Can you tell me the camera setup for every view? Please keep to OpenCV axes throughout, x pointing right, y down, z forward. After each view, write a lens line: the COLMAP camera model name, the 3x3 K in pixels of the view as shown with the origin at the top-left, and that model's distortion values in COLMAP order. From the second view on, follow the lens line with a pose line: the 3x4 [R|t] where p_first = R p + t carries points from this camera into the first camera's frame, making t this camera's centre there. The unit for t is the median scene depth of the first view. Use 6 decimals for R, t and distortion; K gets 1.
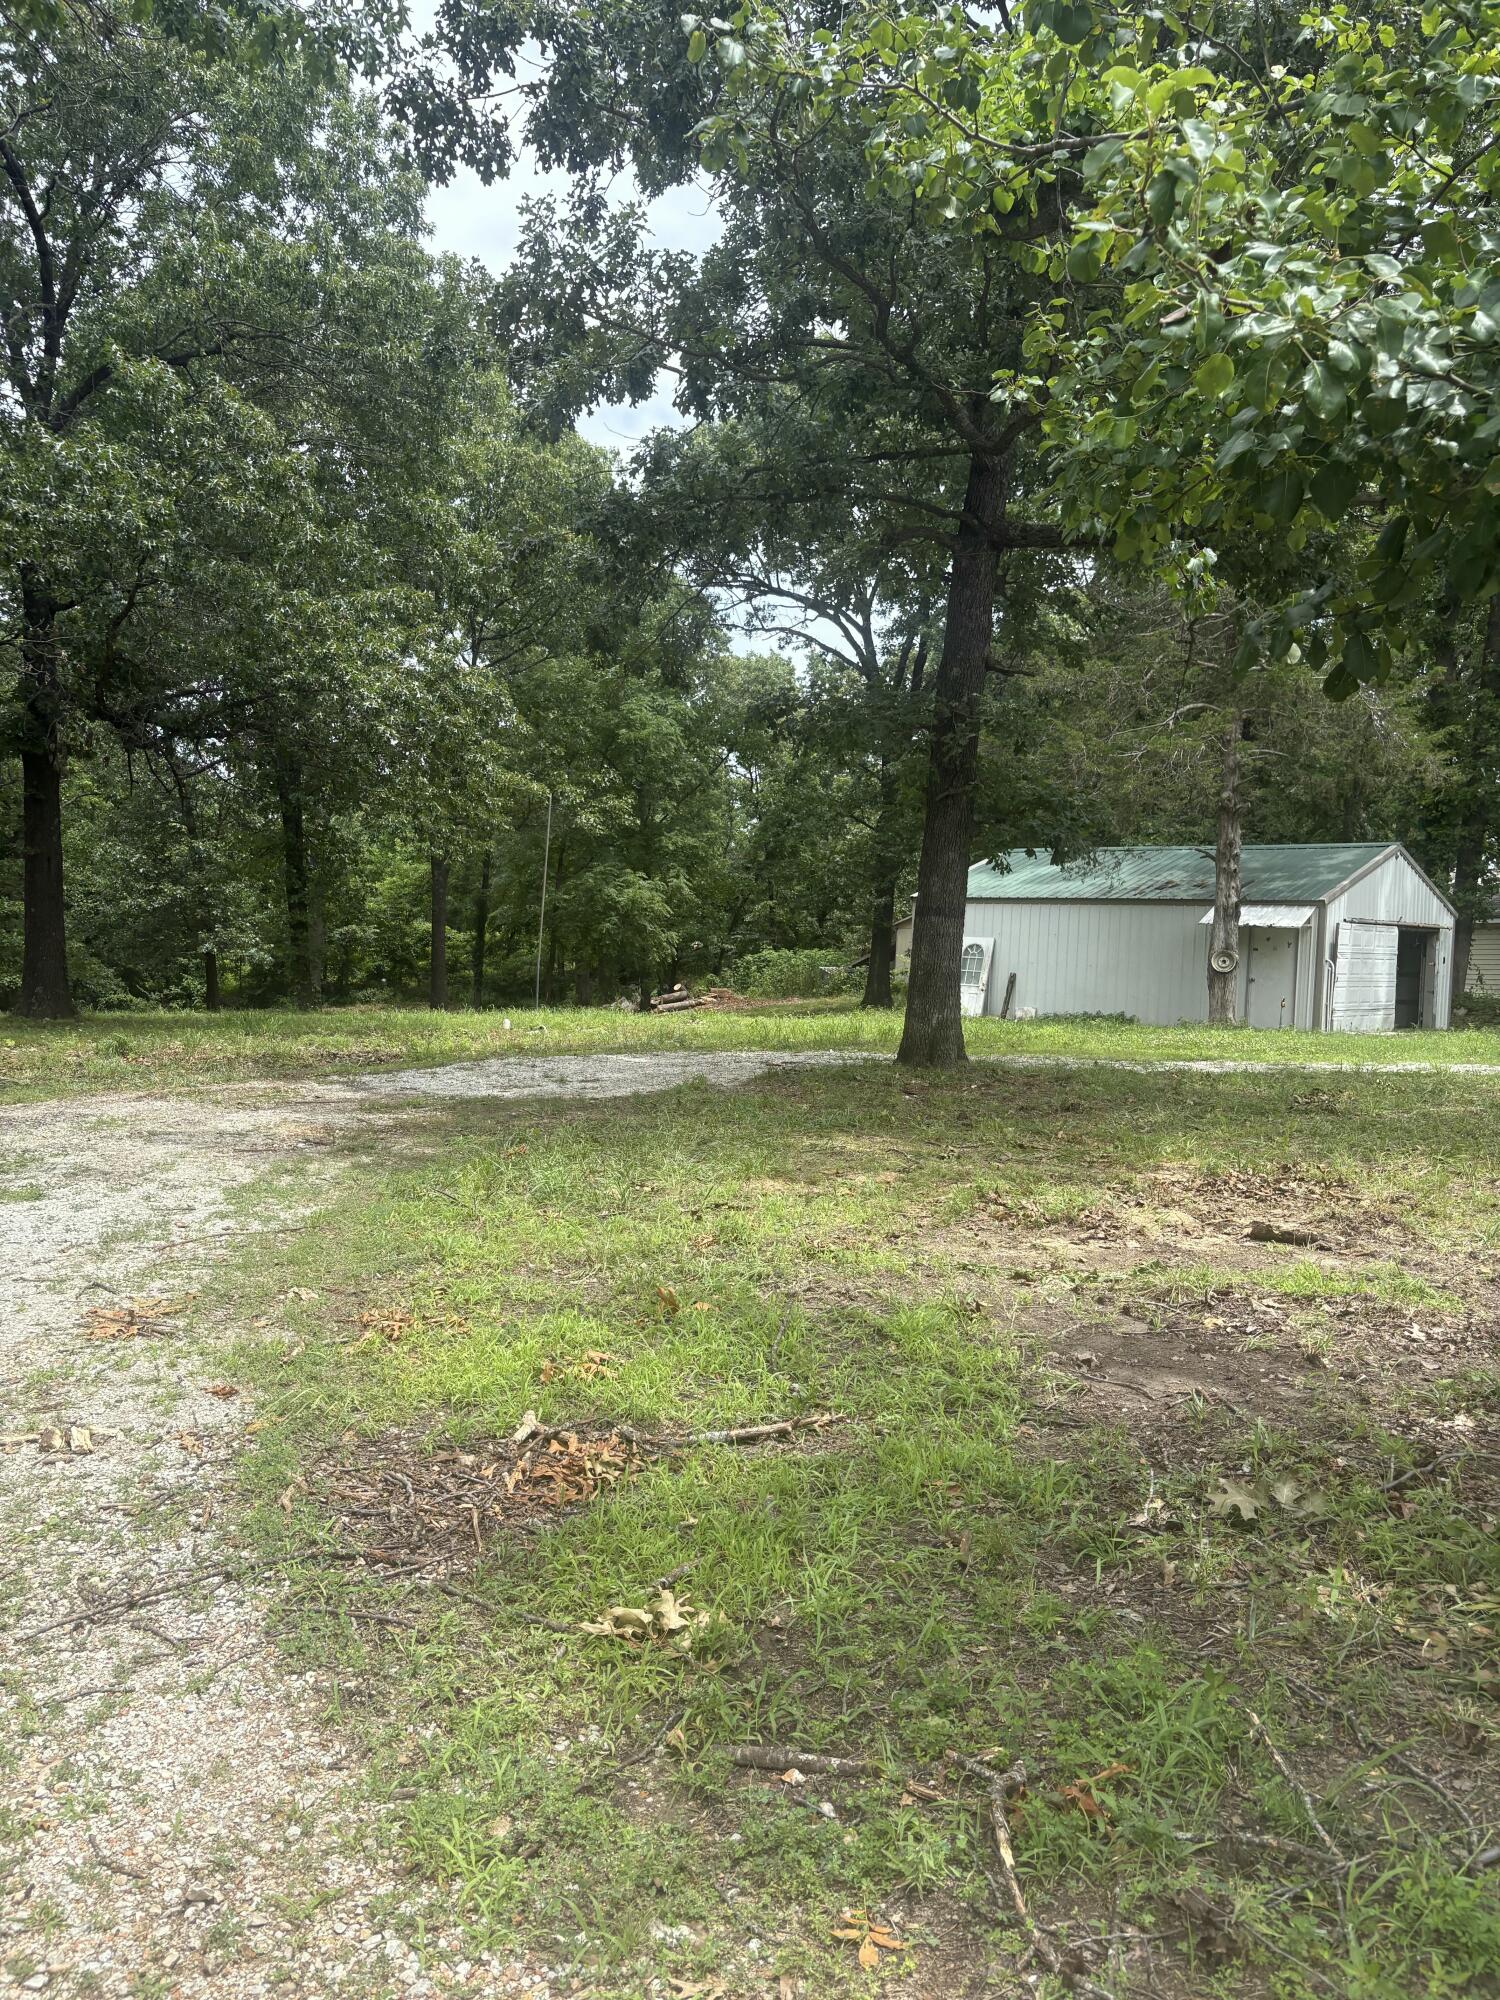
lens RADIAL K [[1497.9, 0, 631.6], [0, 1497.9, 1011.5], [0, 0, 1]] dist [0.001397, -0.012913]
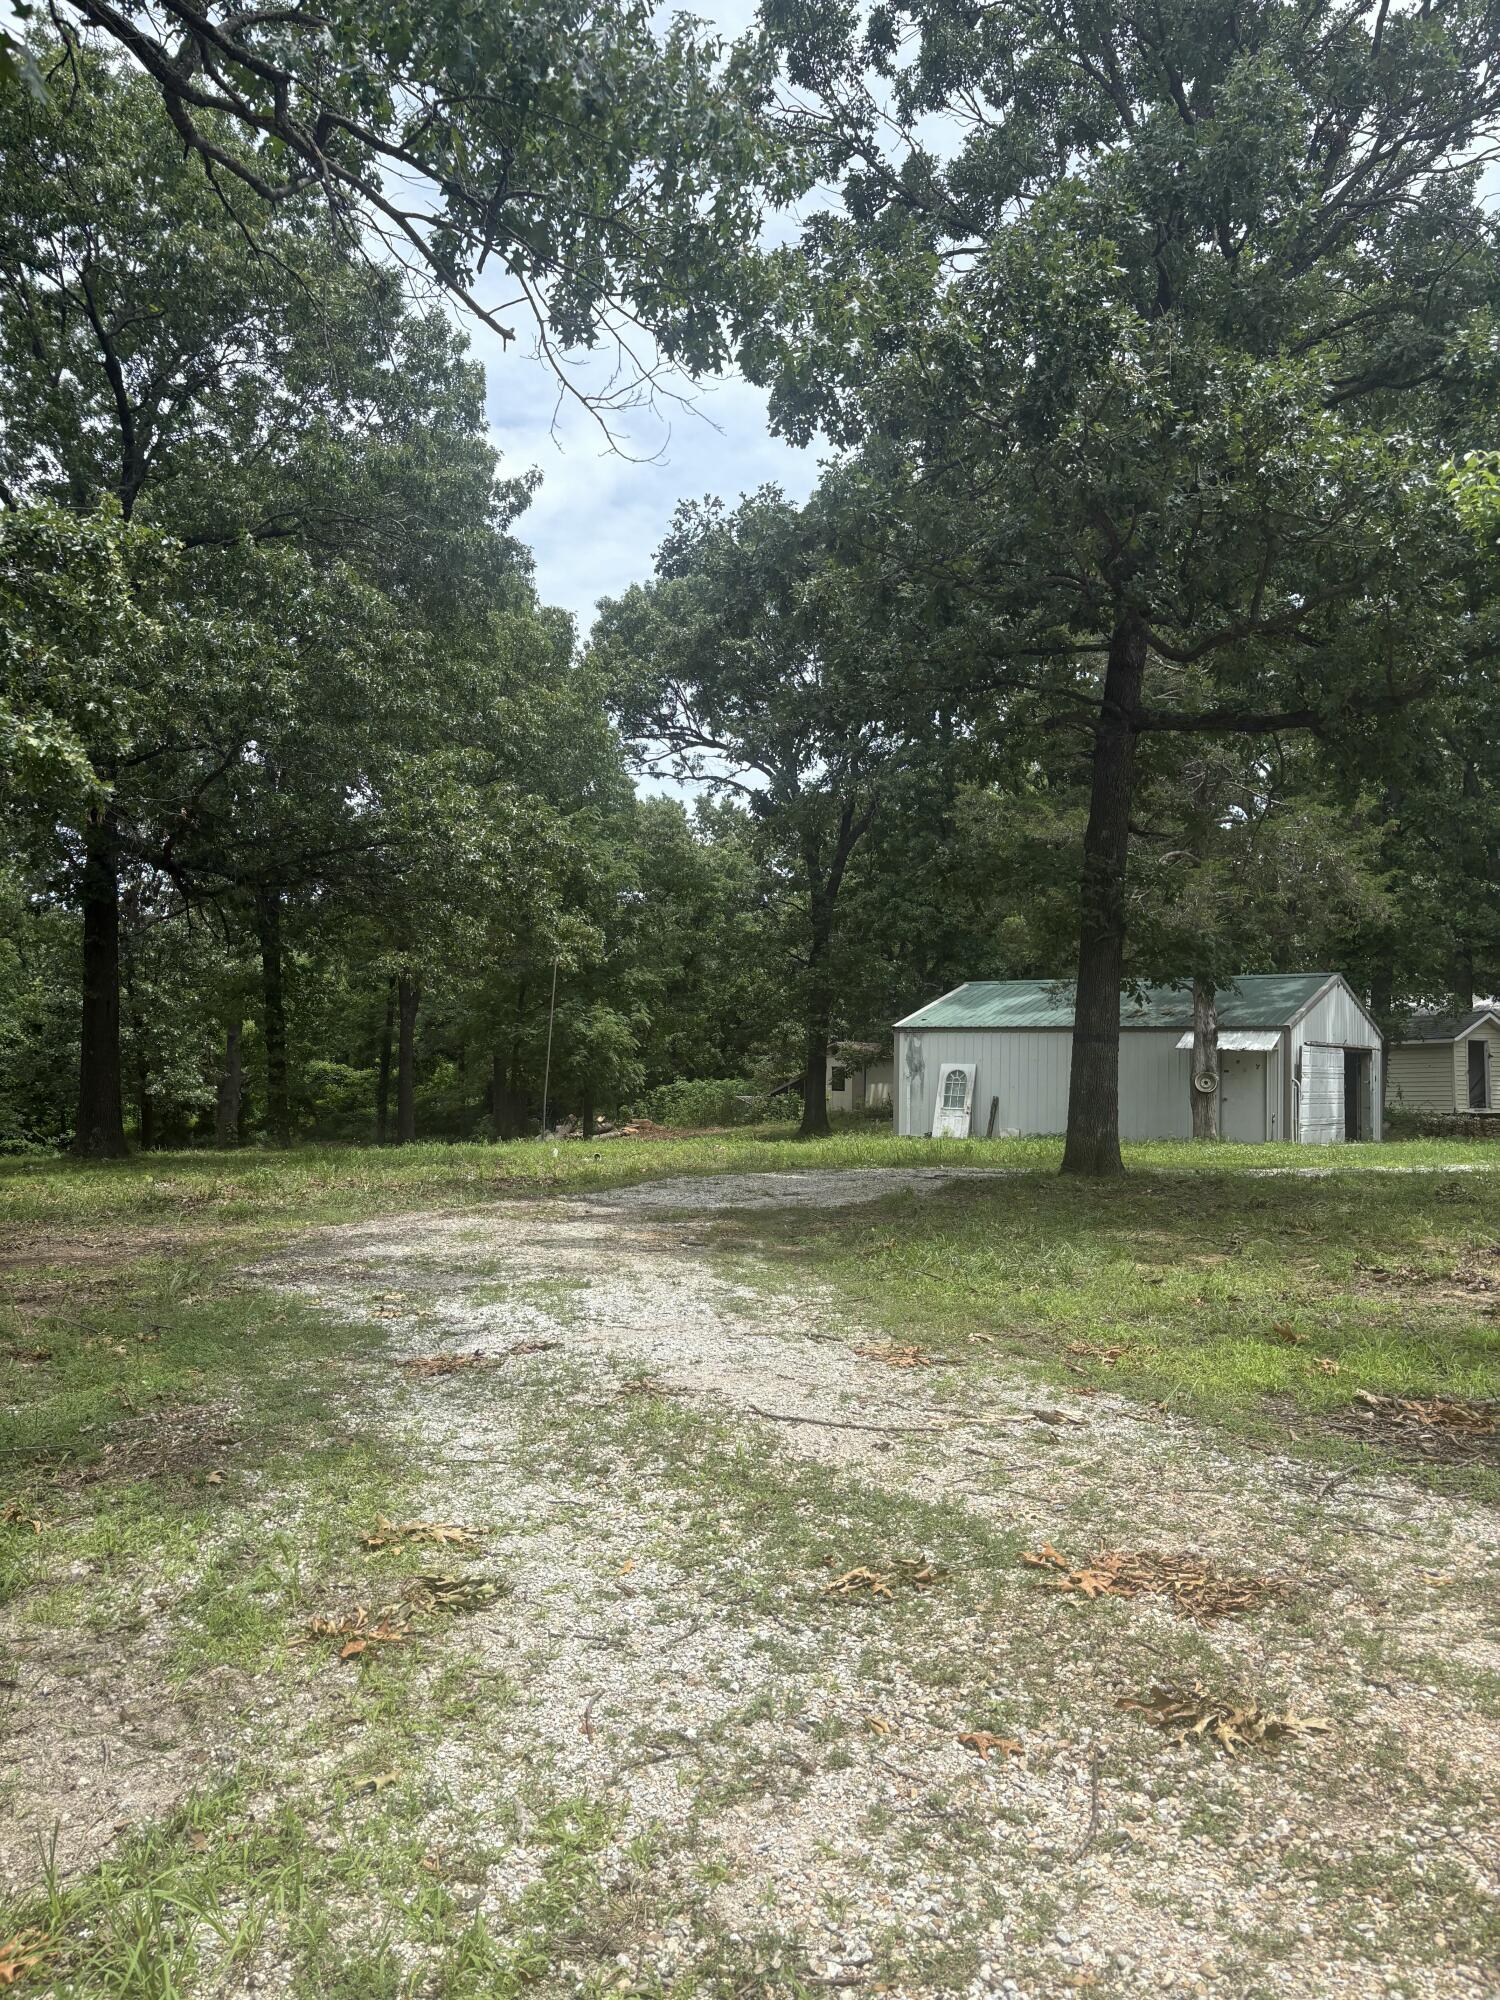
lens RADIAL K [[1495.3, 0, 612.3], [0, 1495.3, 1005.4], [0, 0, 1]] dist [0.011844, 0.000760]
pose [[0.995458, -0.011749, 0.094475, -0.124645], [0.020470, 0.995560, -0.091873, 0.002126], [-0.092976, 0.093390, 0.991279, -0.049408]]
